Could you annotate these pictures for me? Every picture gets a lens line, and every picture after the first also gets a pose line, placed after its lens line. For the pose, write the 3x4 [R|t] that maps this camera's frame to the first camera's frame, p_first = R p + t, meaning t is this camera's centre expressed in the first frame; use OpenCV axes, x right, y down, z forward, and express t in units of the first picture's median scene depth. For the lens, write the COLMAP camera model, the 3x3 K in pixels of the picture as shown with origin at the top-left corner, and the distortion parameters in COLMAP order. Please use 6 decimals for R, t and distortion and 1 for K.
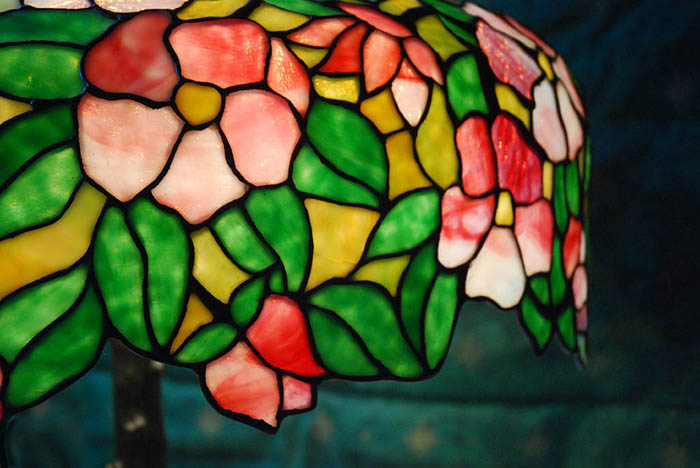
lens RADIAL K [[1210.3, 0, 351.0], [0, 1210.3, 239.9], [0, 0, 1]] dist [0.029100, 0.000000]
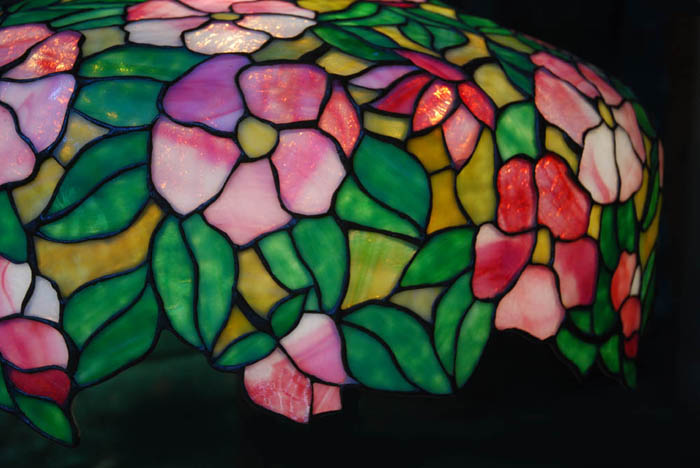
lens RADIAL K [[1008.5, 0, 354.8], [0, 1008.5, 241.2], [0, 0, 1]] dist [-0.009434, 0.000000]
pose [[0.493982, -0.067052, 0.866883, -1.526851], [0.045473, 0.997650, 0.051254, -0.064544], [-0.868282, 0.014101, 0.495870, 0.669070]]
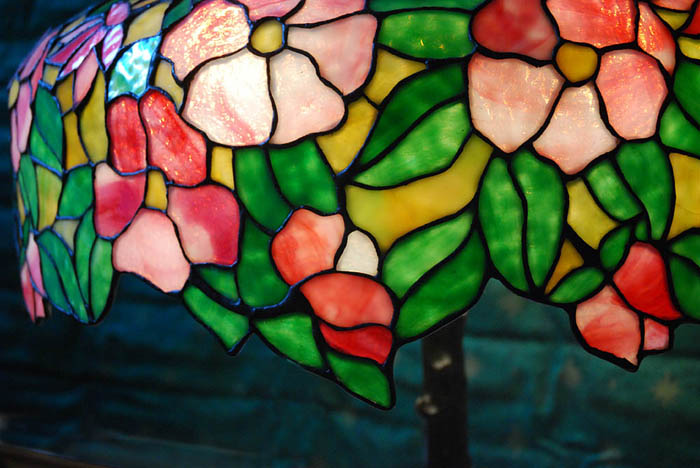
lens RADIAL K [[1008.5, 0, 349.9], [0, 1008.5, 241.3], [0, 0, 1]] dist [-0.009434, 0.000000]
pose [[0.987282, 0.017534, -0.158009, -0.177997], [-0.014760, 0.999716, 0.018711, 0.032110], [0.158292, -0.016141, 0.987260, 0.081211]]
